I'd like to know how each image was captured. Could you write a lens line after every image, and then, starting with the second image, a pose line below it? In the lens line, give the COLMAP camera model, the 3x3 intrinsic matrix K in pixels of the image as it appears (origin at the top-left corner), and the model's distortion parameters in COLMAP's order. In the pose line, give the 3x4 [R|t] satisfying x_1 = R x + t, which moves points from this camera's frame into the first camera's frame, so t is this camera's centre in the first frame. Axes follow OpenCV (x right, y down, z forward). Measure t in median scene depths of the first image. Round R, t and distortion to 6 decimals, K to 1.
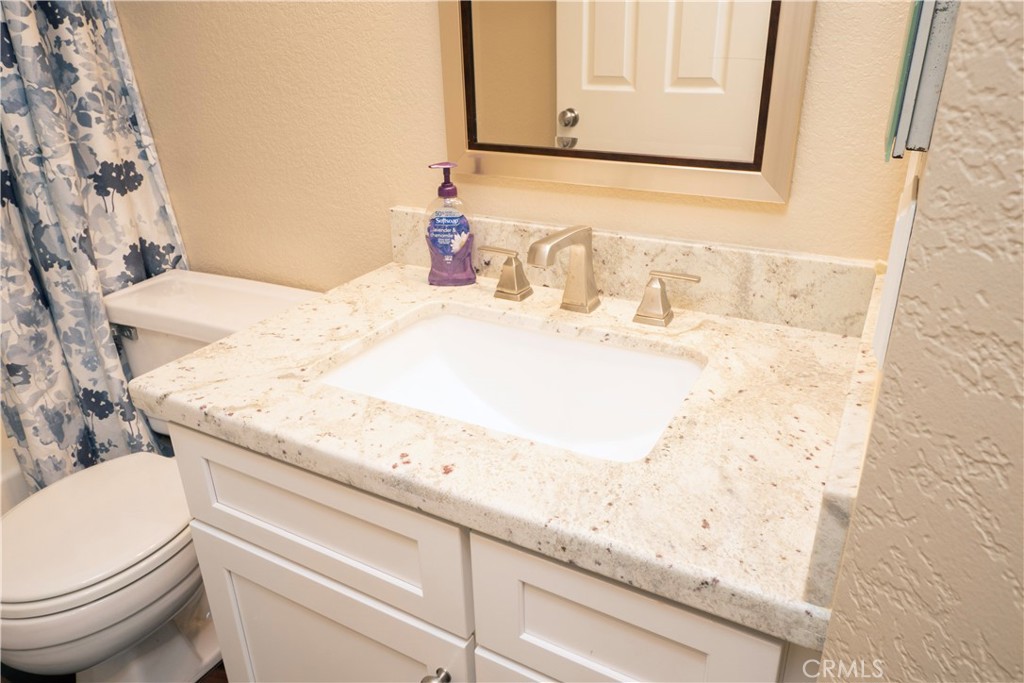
lens RADIAL K [[701.1, 0, 516.7], [0, 701.1, 334.3], [0, 0, 1]] dist [0.000975, -0.002177]
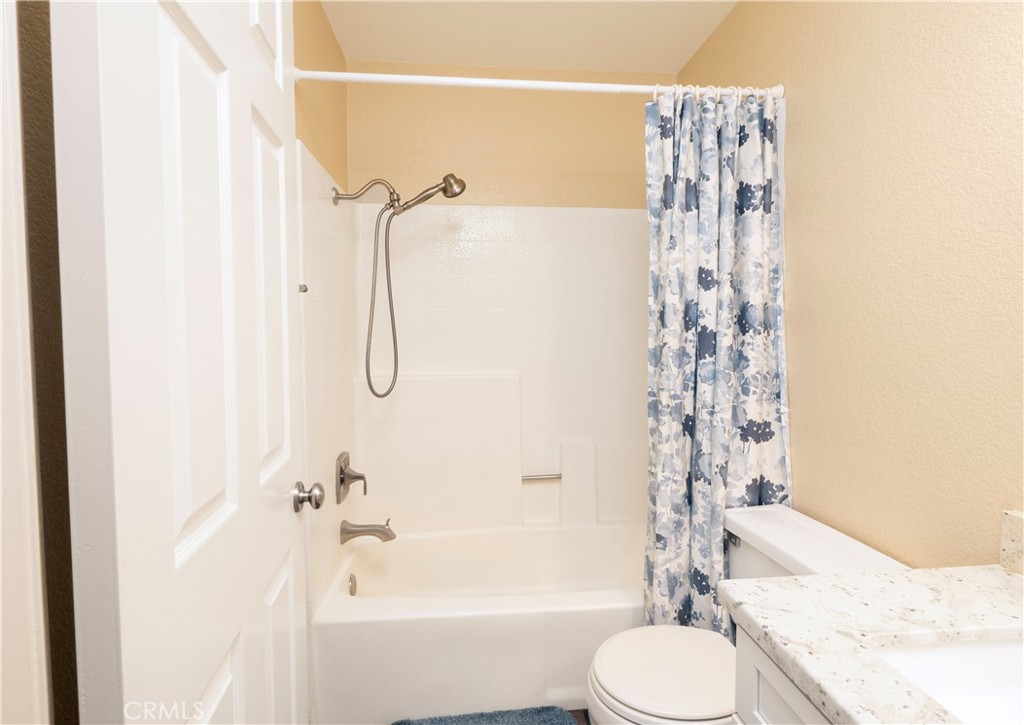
lens RADIAL K [[520.1, 0, 510.9], [0, 520.1, 355.5], [0, 0, 1]] dist [-0.005676, -0.000707]
pose [[0.560806, 0.057773, -0.825929, 0.019111], [-0.340359, 0.925461, -0.166368, -0.020001], [0.754754, 0.374412, 0.538667, -0.011520]]
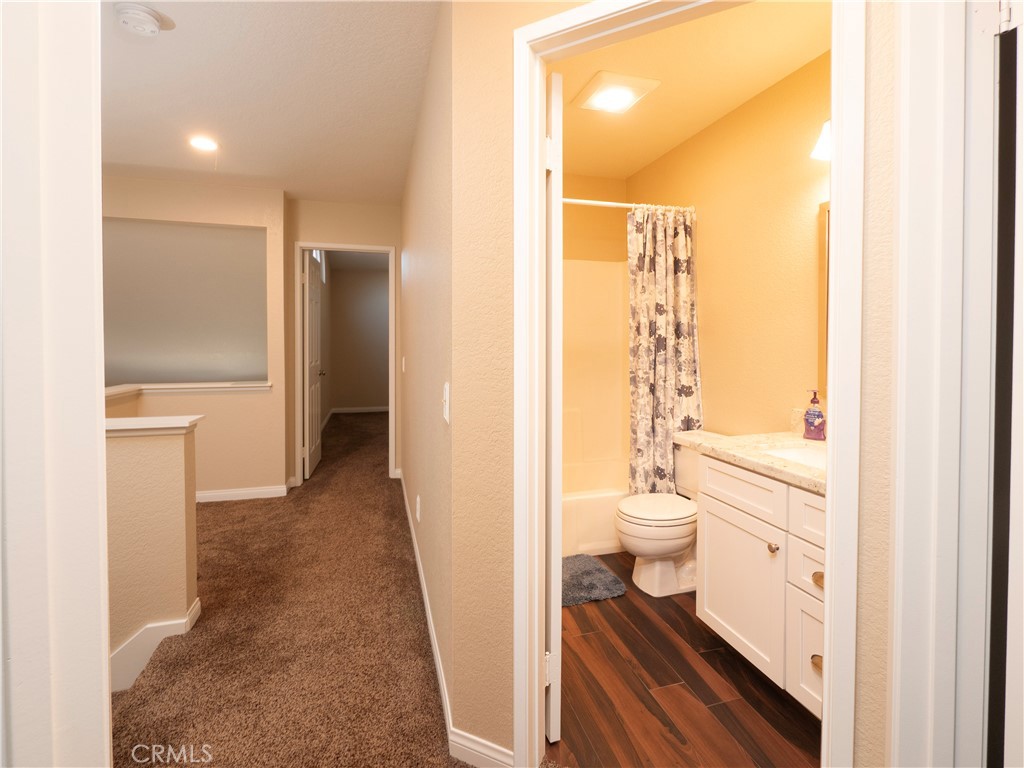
lens RADIAL K [[515.0, 0, 528.9], [0, 515.0, 355.3], [0, 0, 1]] dist [-0.010125, -0.000101]
pose [[0.743887, 0.034778, -0.667399, 0.315665], [-0.276251, 0.925335, -0.259692, 0.353953], [0.608537, 0.377551, 0.697953, -0.852177]]
